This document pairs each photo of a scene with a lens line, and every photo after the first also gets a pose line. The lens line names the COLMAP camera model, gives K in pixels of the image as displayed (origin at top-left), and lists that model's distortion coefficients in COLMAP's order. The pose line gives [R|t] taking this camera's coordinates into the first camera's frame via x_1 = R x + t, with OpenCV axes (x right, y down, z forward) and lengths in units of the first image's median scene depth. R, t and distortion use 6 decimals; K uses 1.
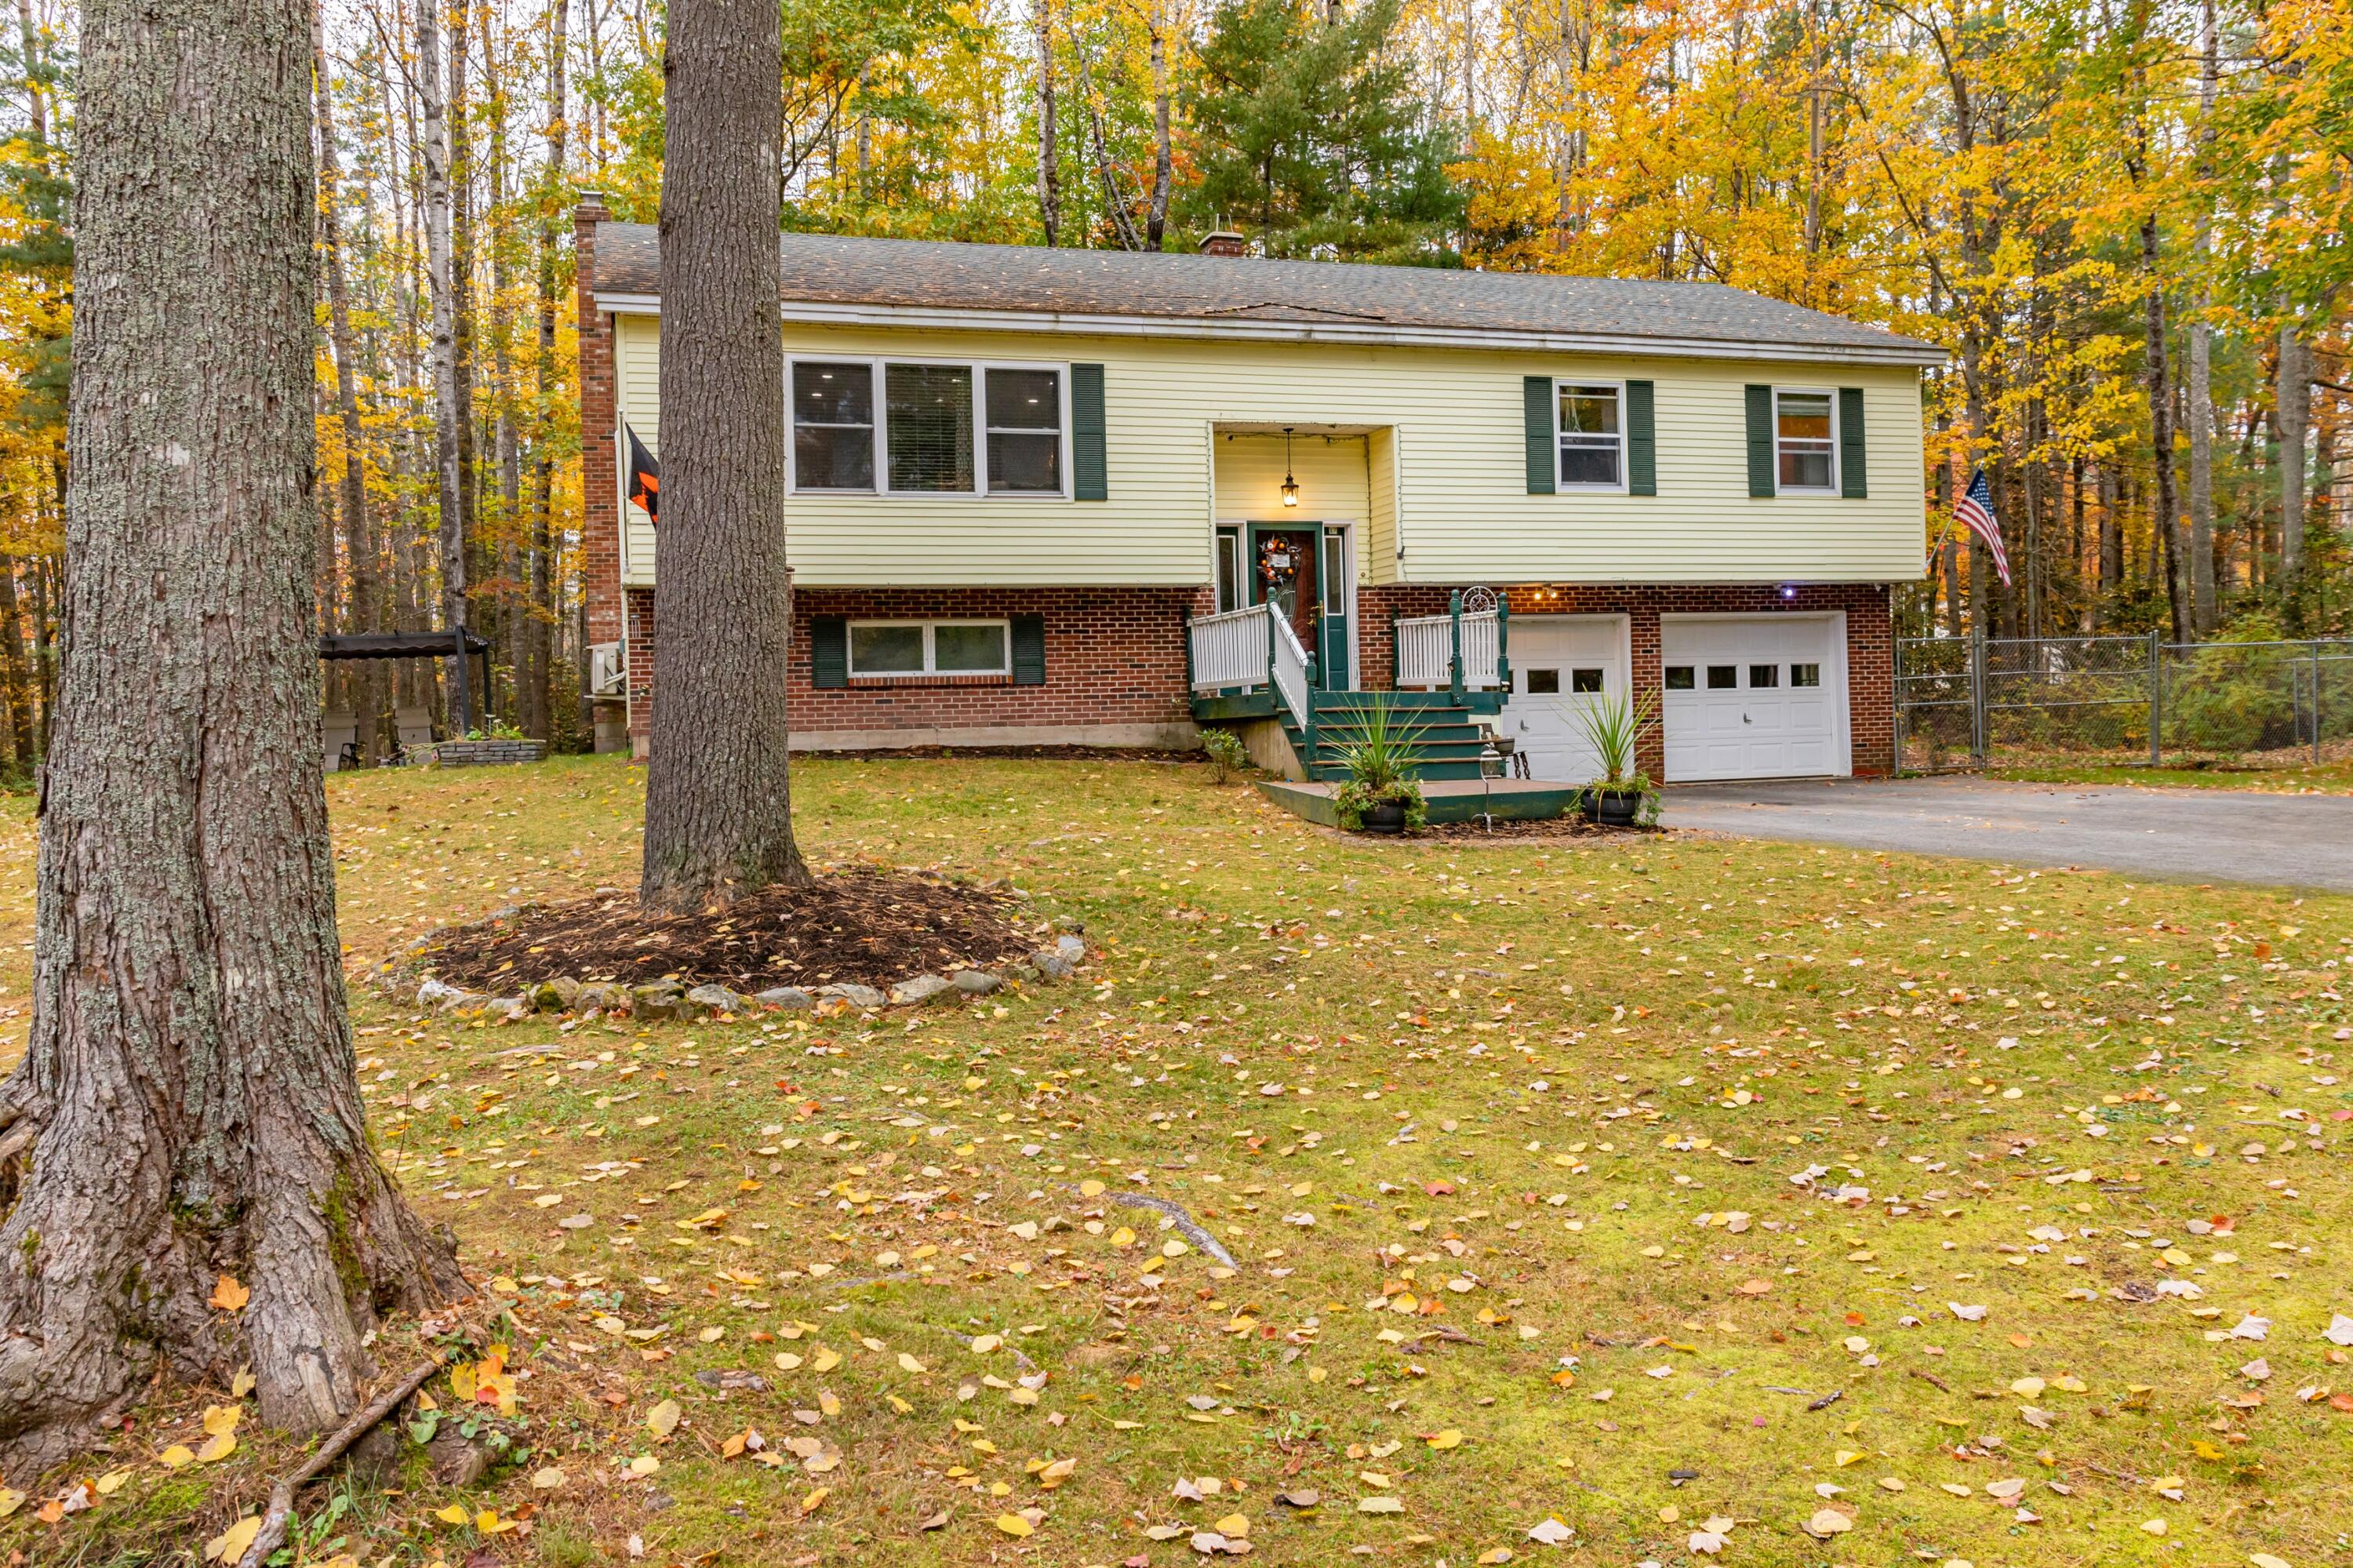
lens RADIAL K [[2018.1, 0, 1177.2], [0, 2018.1, 748.7], [0, 0, 1]] dist [-0.002994, -0.042352]
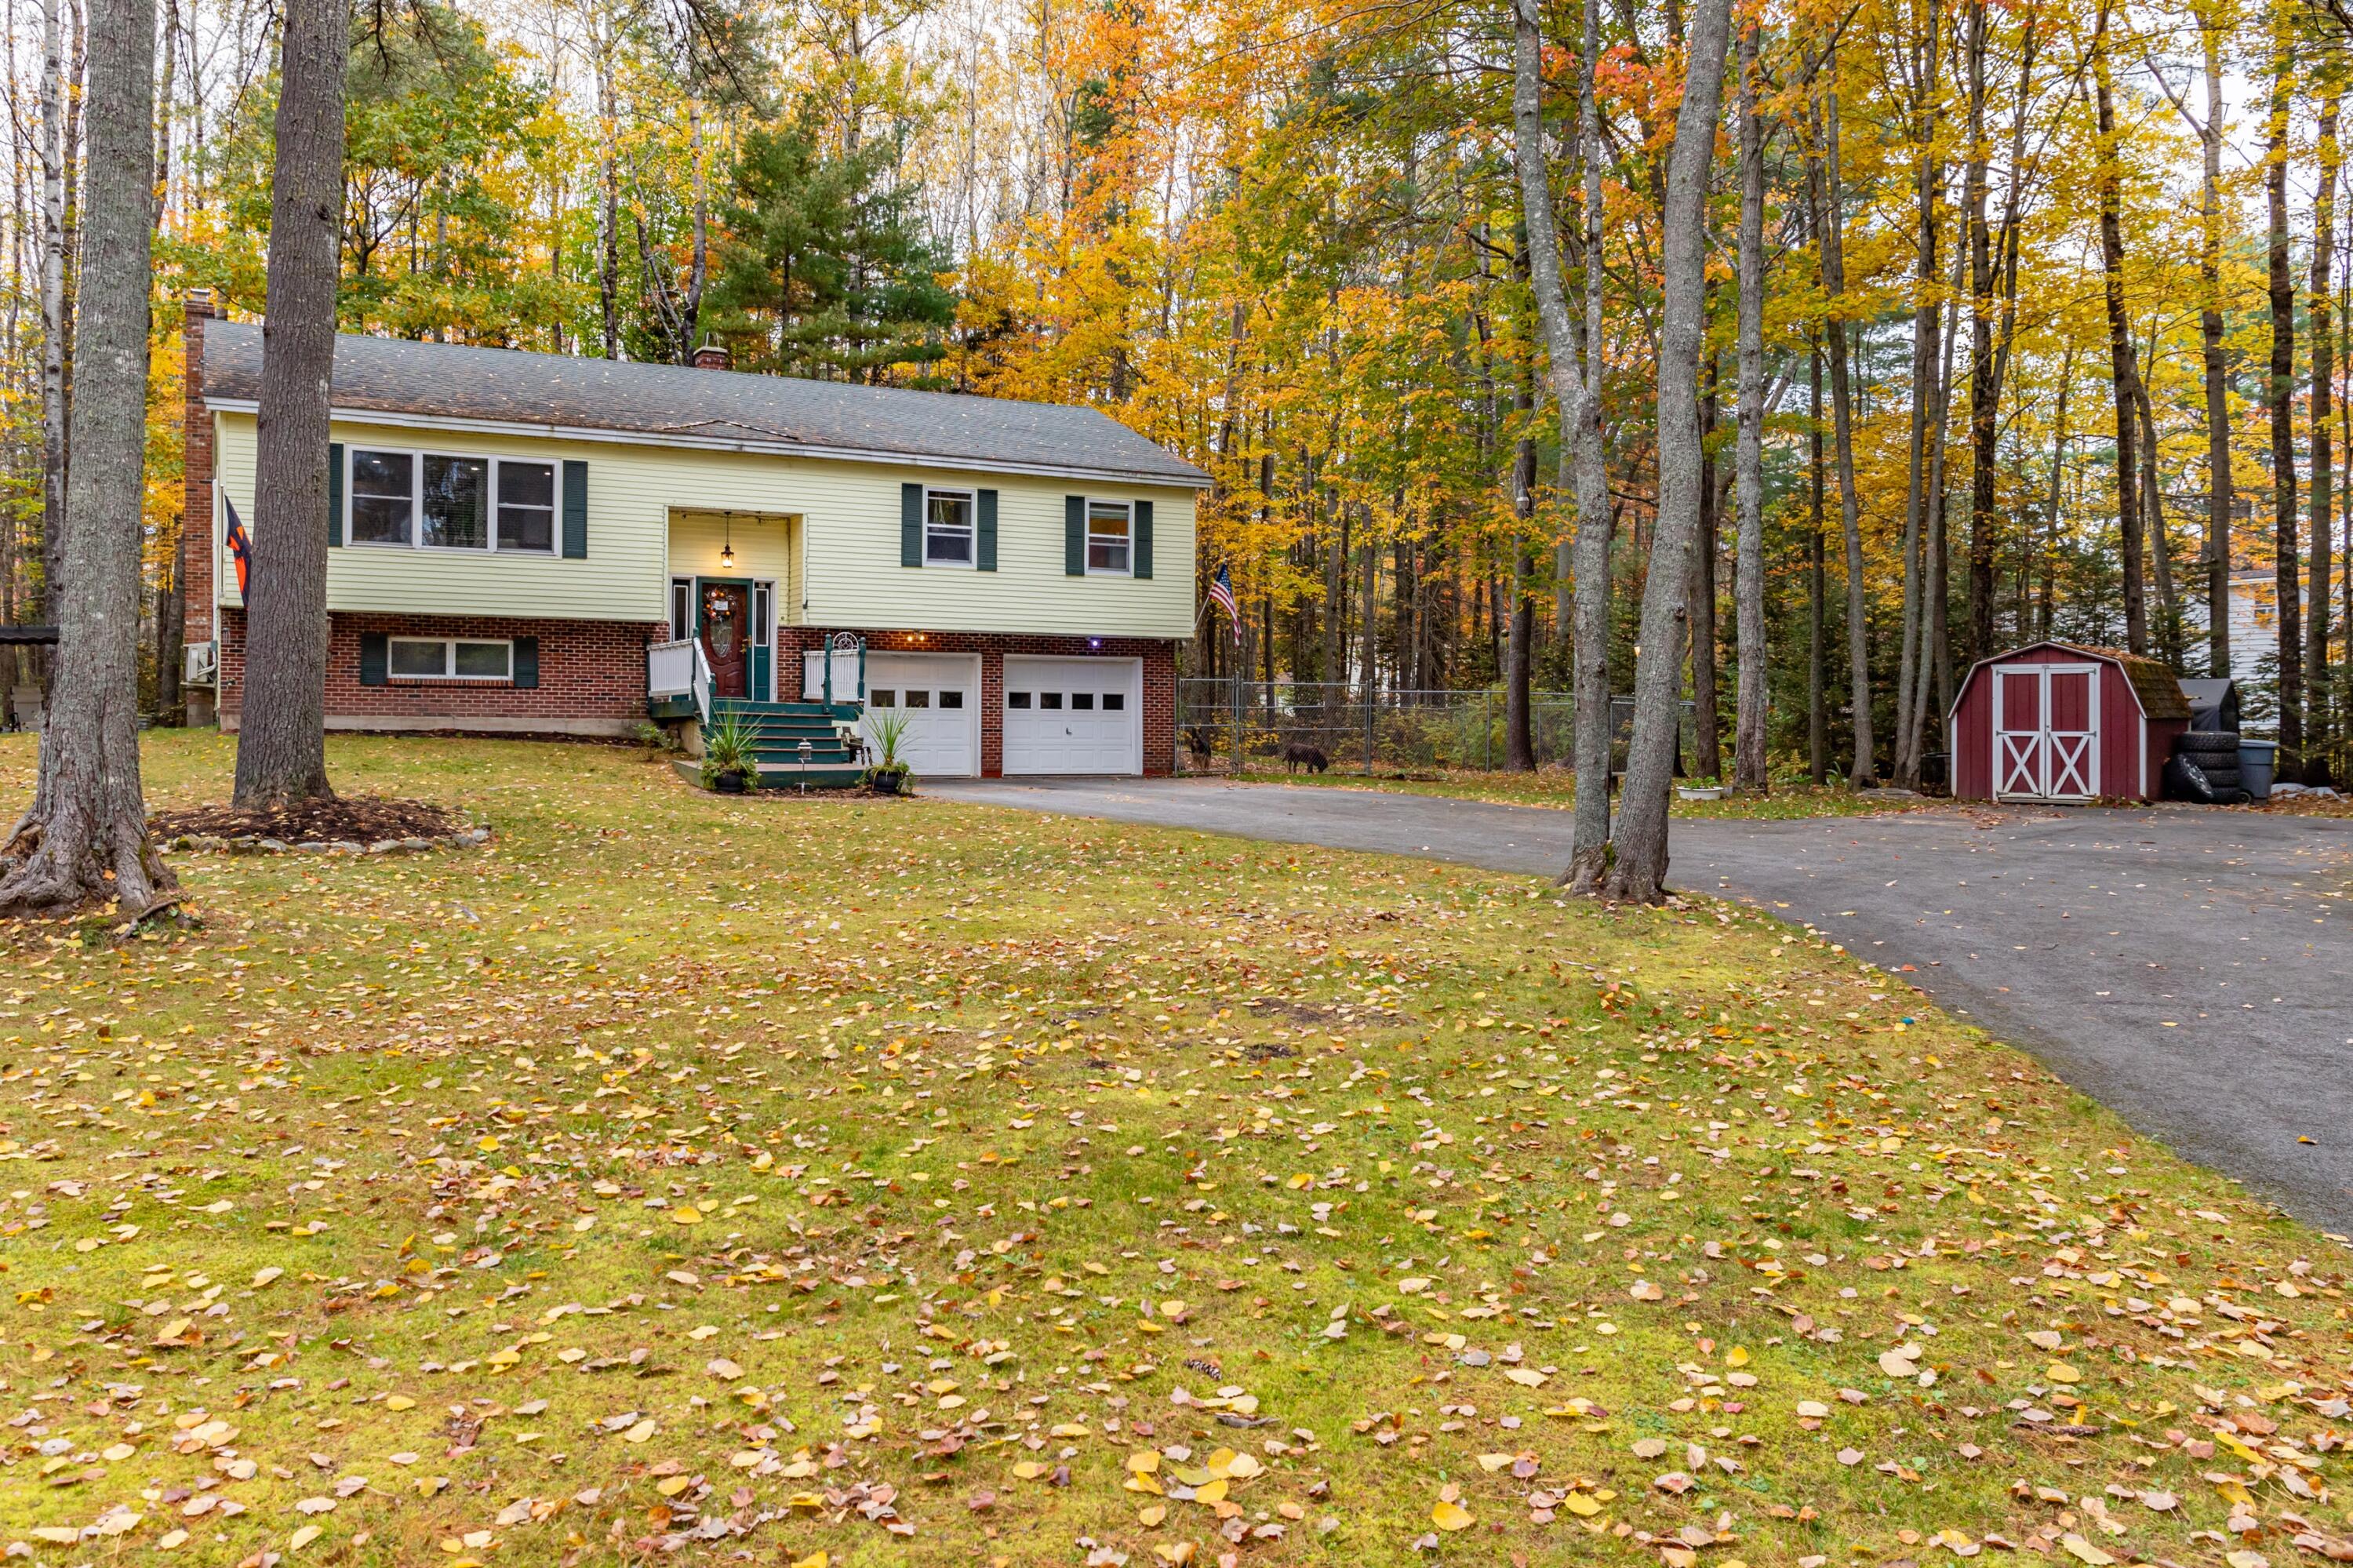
lens RADIAL K [[2018.1, 0, 1177.2], [0, 2018.1, 748.7], [0, 0, 1]] dist [-0.002994, -0.042352]
pose [[0.981649, 0.033480, 0.187736, 0.104954], [-0.032592, 0.999438, -0.007819, 0.006220], [-0.187892, 0.001557, 0.982188, -0.435113]]
